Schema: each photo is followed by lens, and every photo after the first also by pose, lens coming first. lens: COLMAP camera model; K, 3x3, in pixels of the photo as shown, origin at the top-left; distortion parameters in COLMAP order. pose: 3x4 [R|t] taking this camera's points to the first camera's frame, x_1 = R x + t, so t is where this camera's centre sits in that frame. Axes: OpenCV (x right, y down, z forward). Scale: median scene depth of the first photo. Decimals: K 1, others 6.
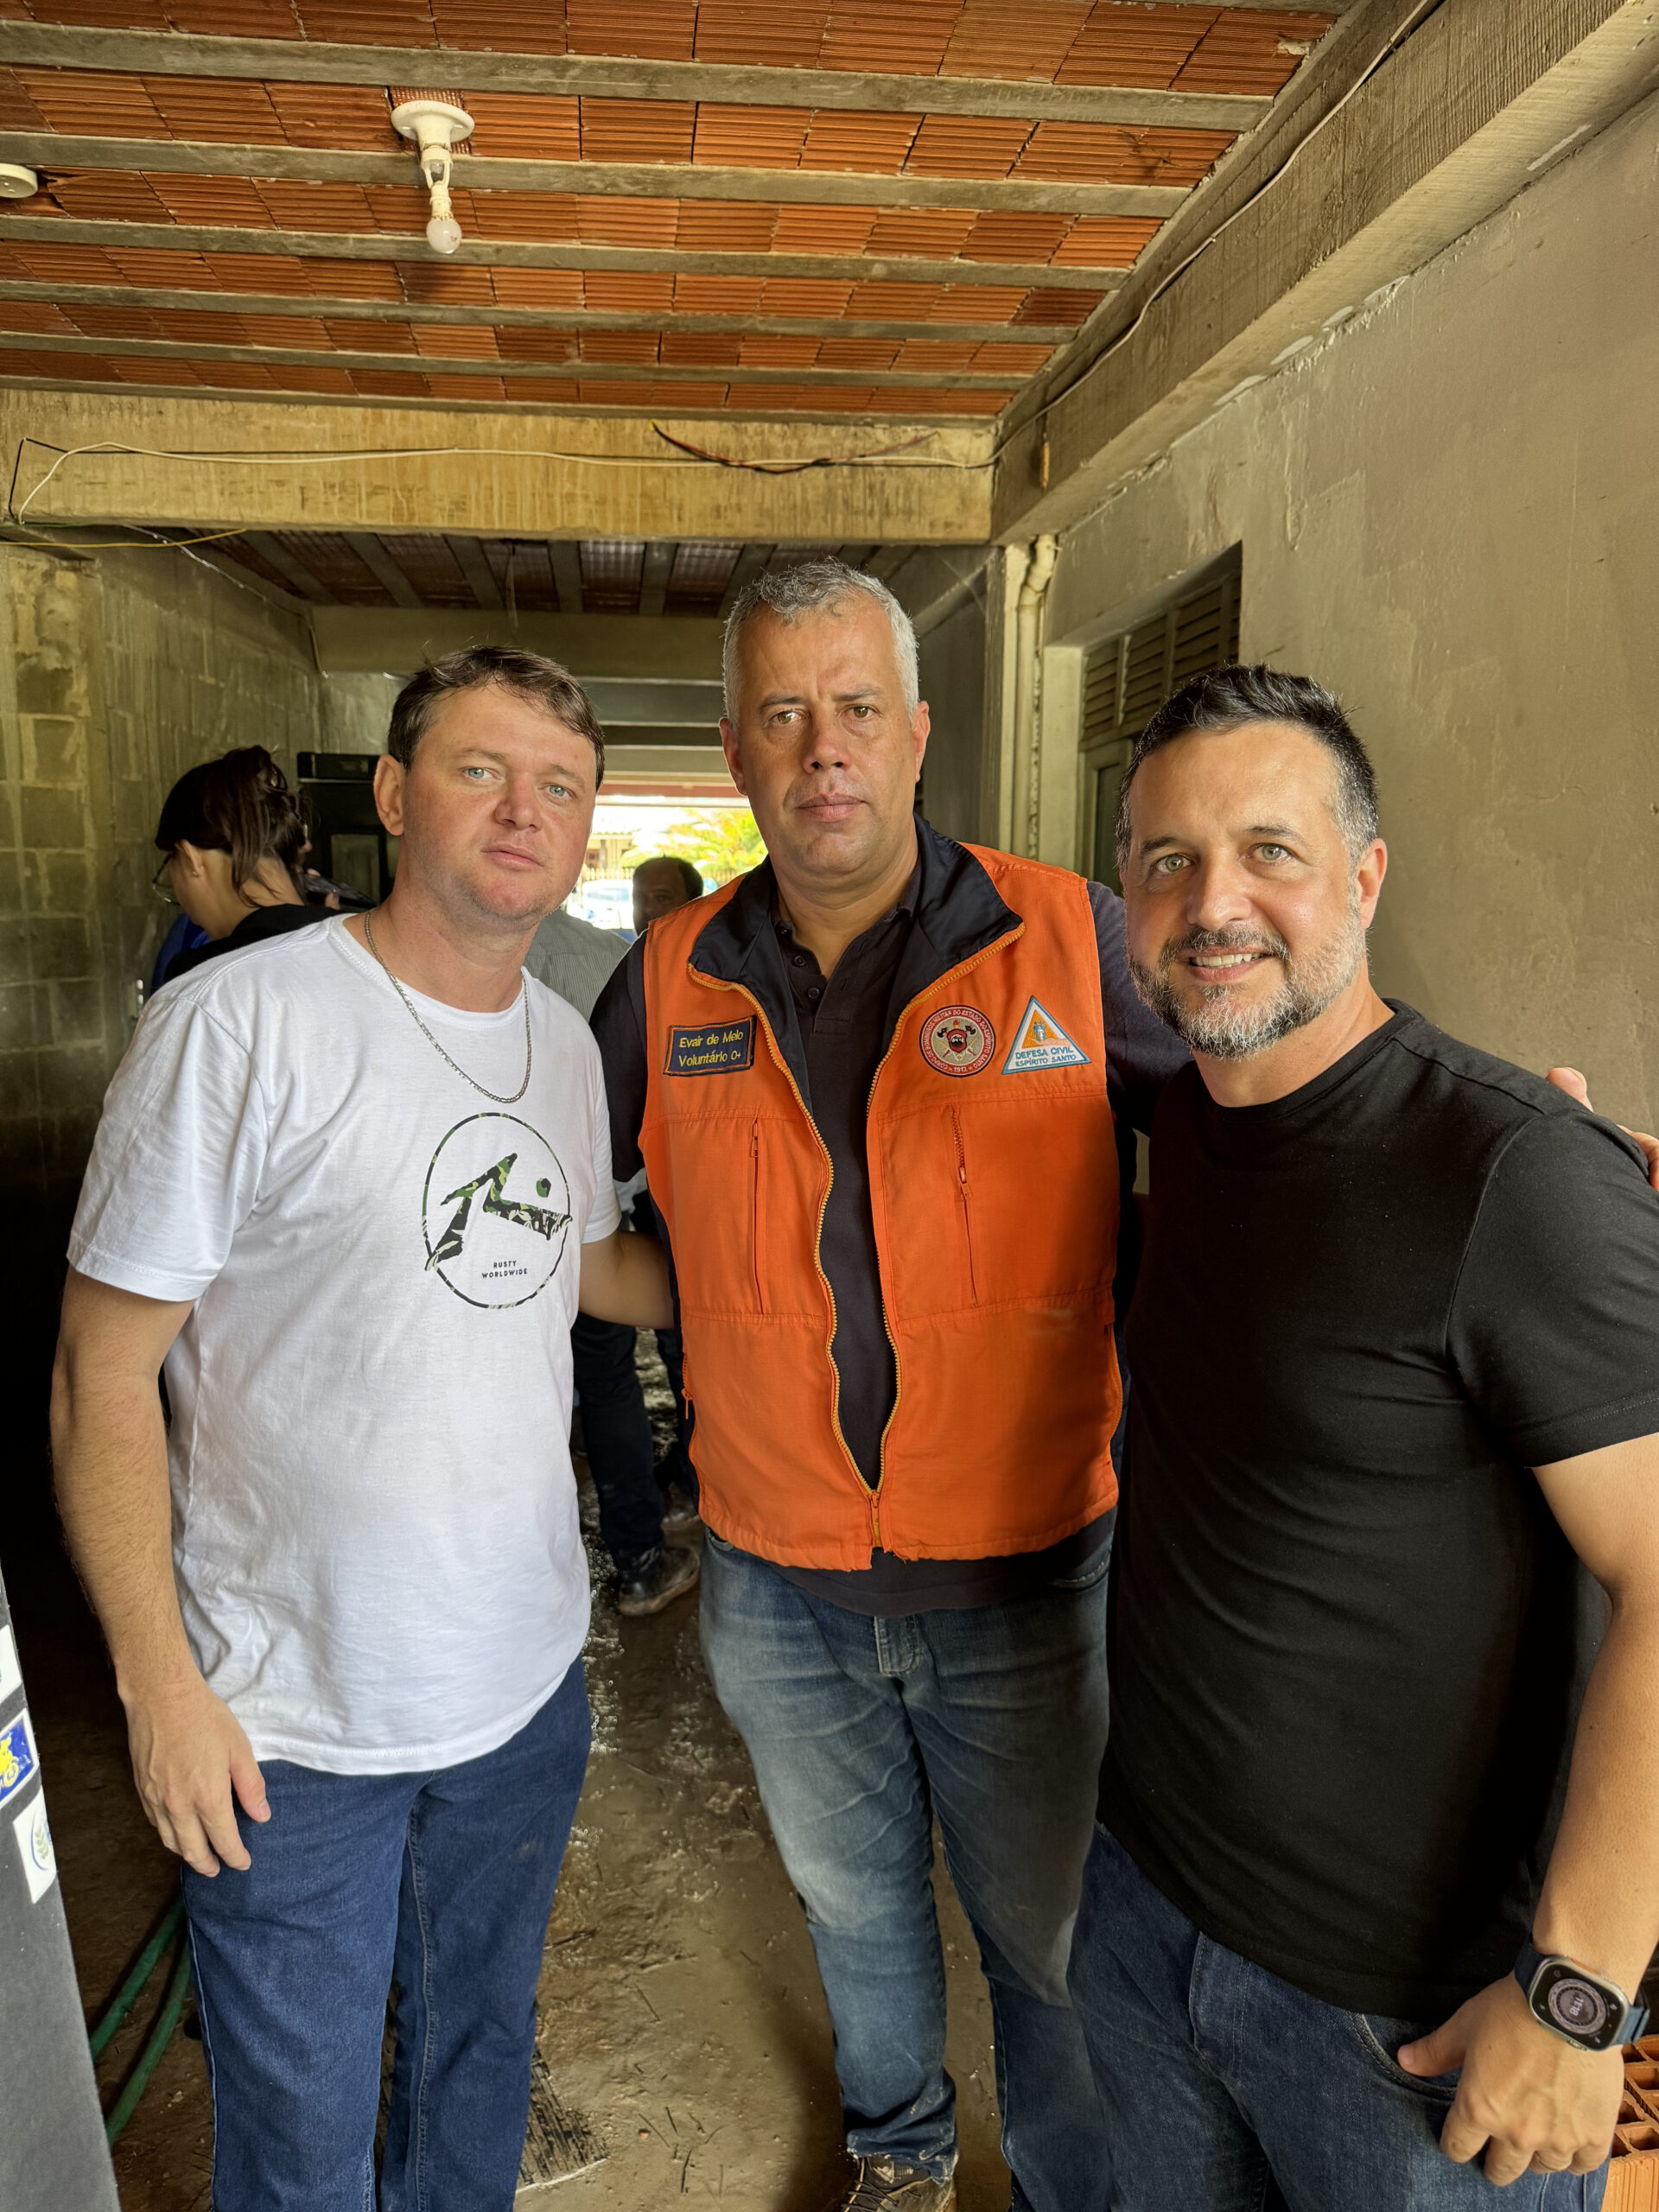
lens RADIAL K [[1571.2, 0, 795.7], [0, 1571.2, 1105.7], [0, 0, 1]] dist [0.002365, -0.005445]
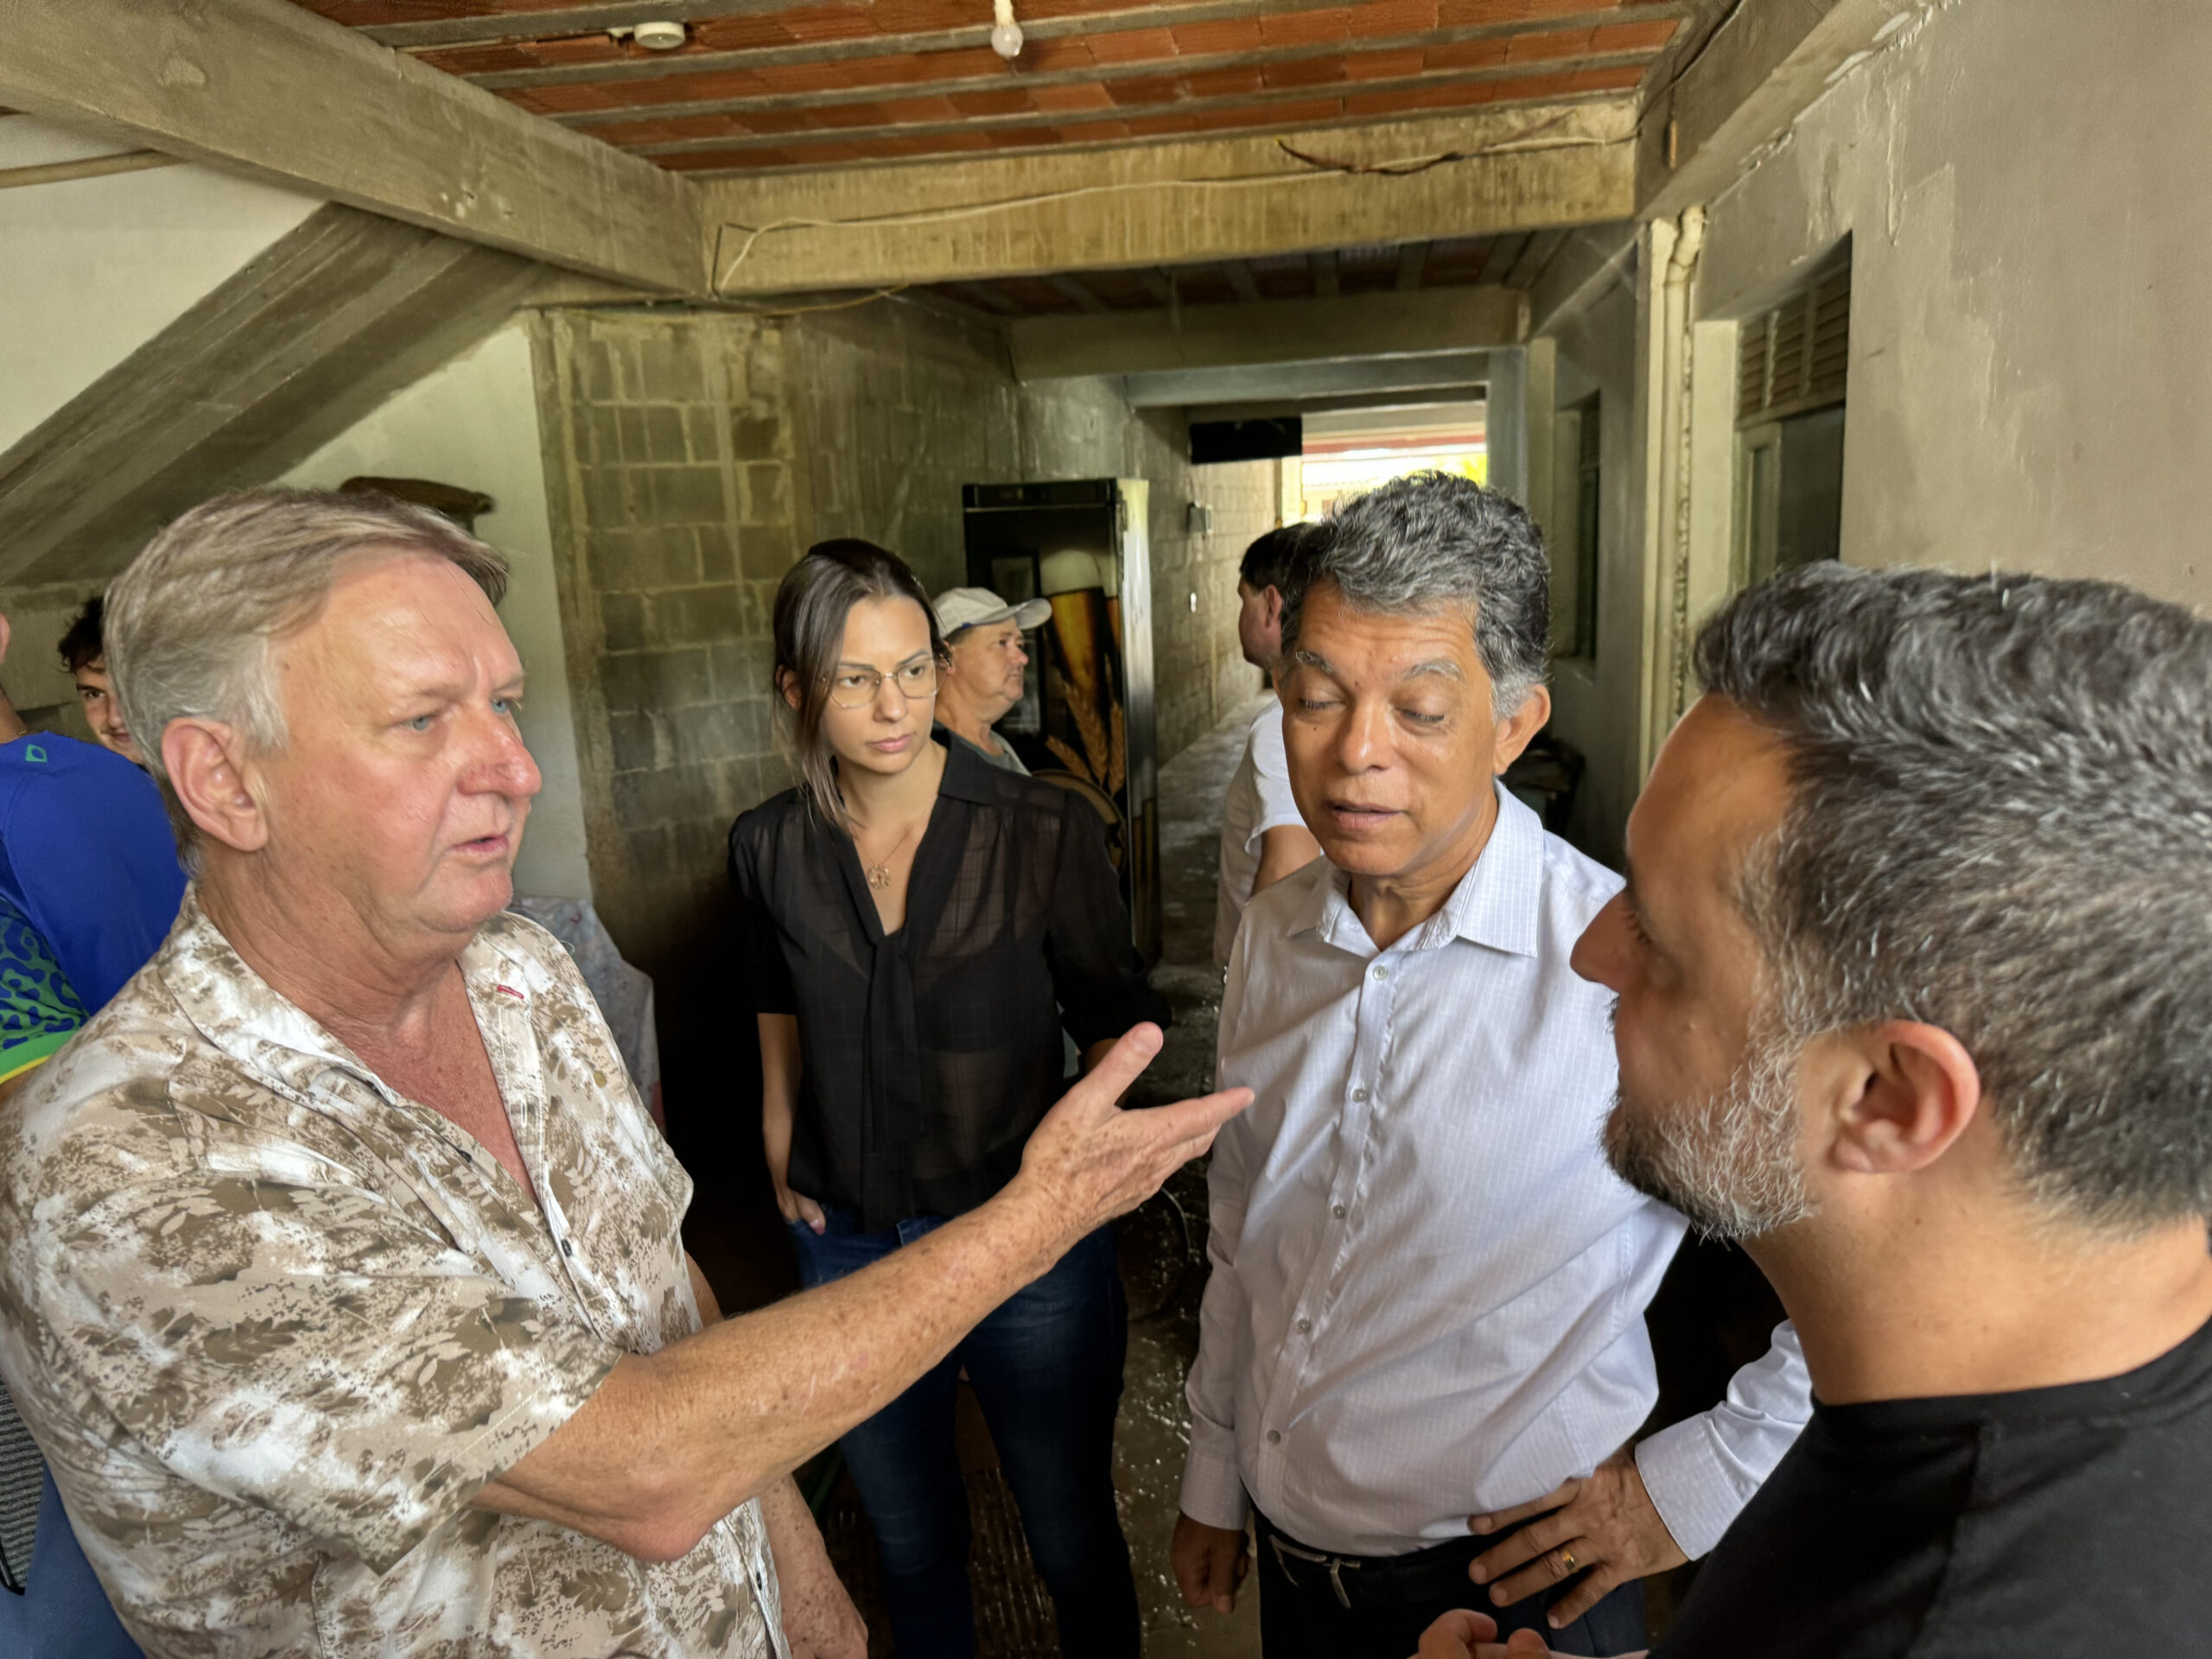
lens RADIAL K [[1571.2, 0, 1099.6], [0, 1571.2, 852.7], [0, 0, 1]] dist [0.002365, -0.005445]
pose [[0.957685, 0.011450, -0.287590, 0.098512], [0.007187, 0.997945, 0.063666, -0.039494], [0.287728, -0.063039, 0.955635, -0.035018]]
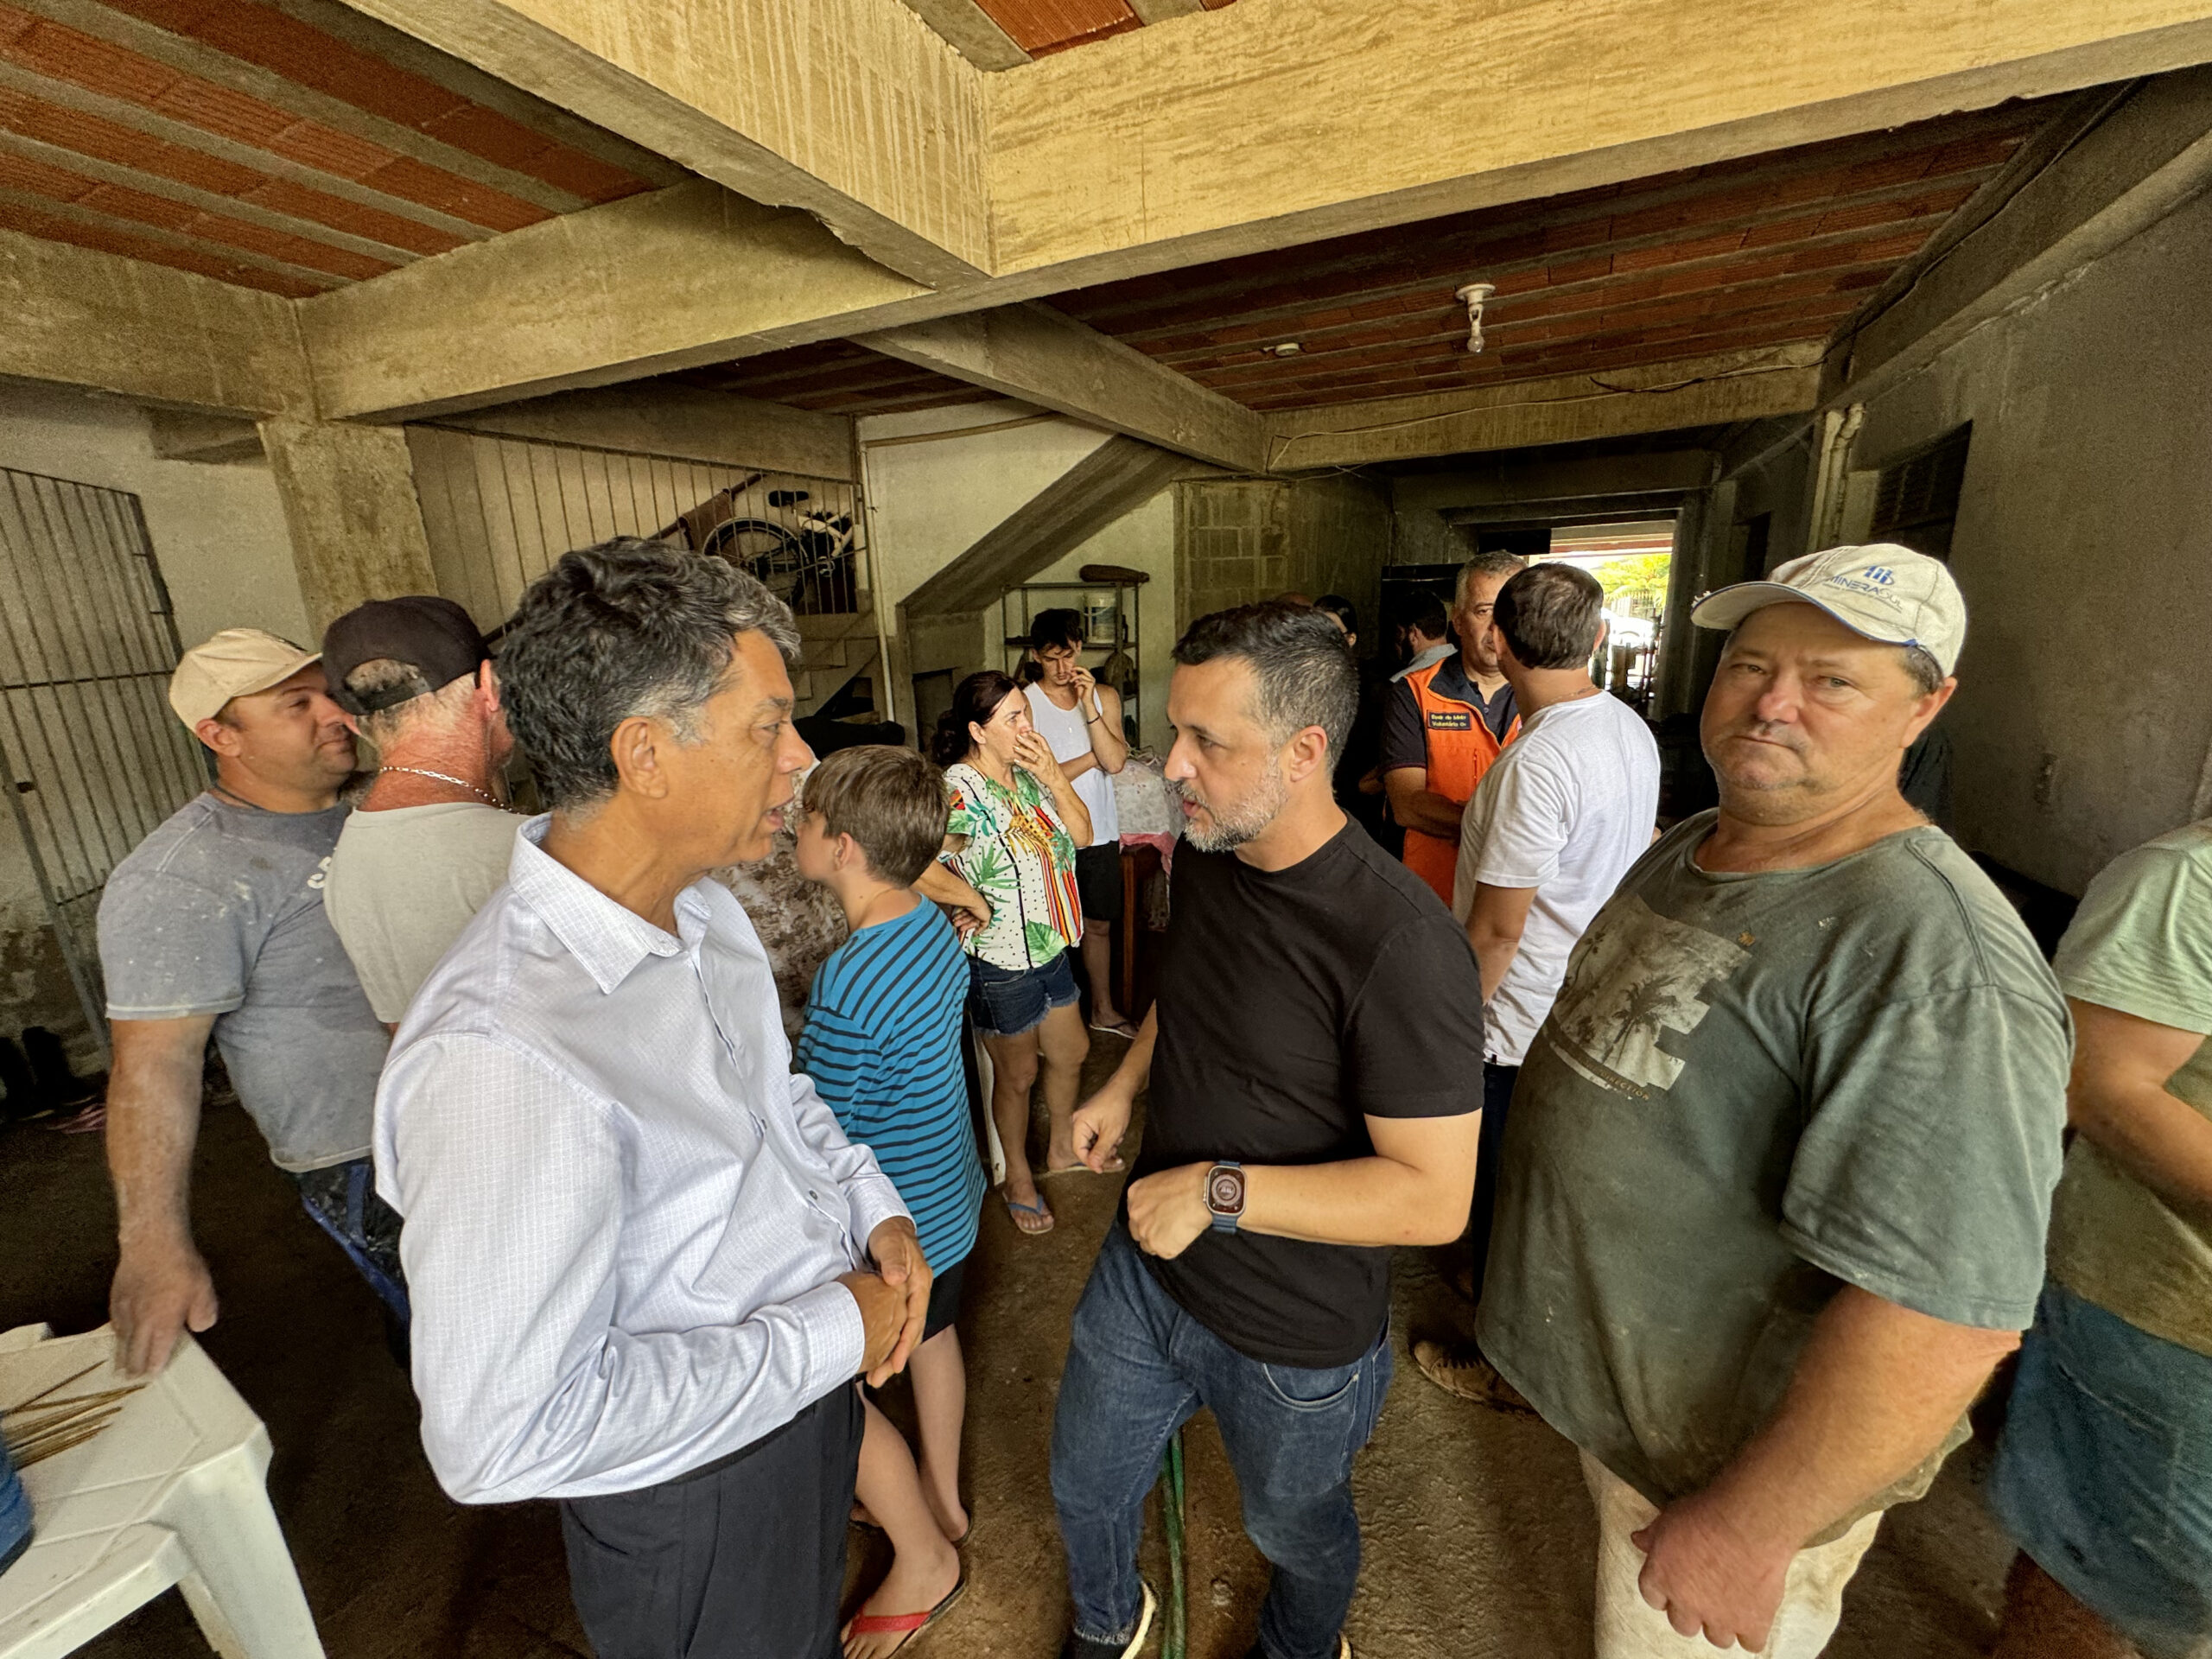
lens RADIAL K [[885.4, 0, 1103.8], [0, 885.4, 828.7], [0, 0, 1]] dist [-0.000478, 0.000291]
pose [[0.834551, 0.100438, -0.541699, 0.051535], [-0.042166, 0.992002, 0.118969, -0.002460], [0.549315, -0.076444, 0.832111, -0.236435]]
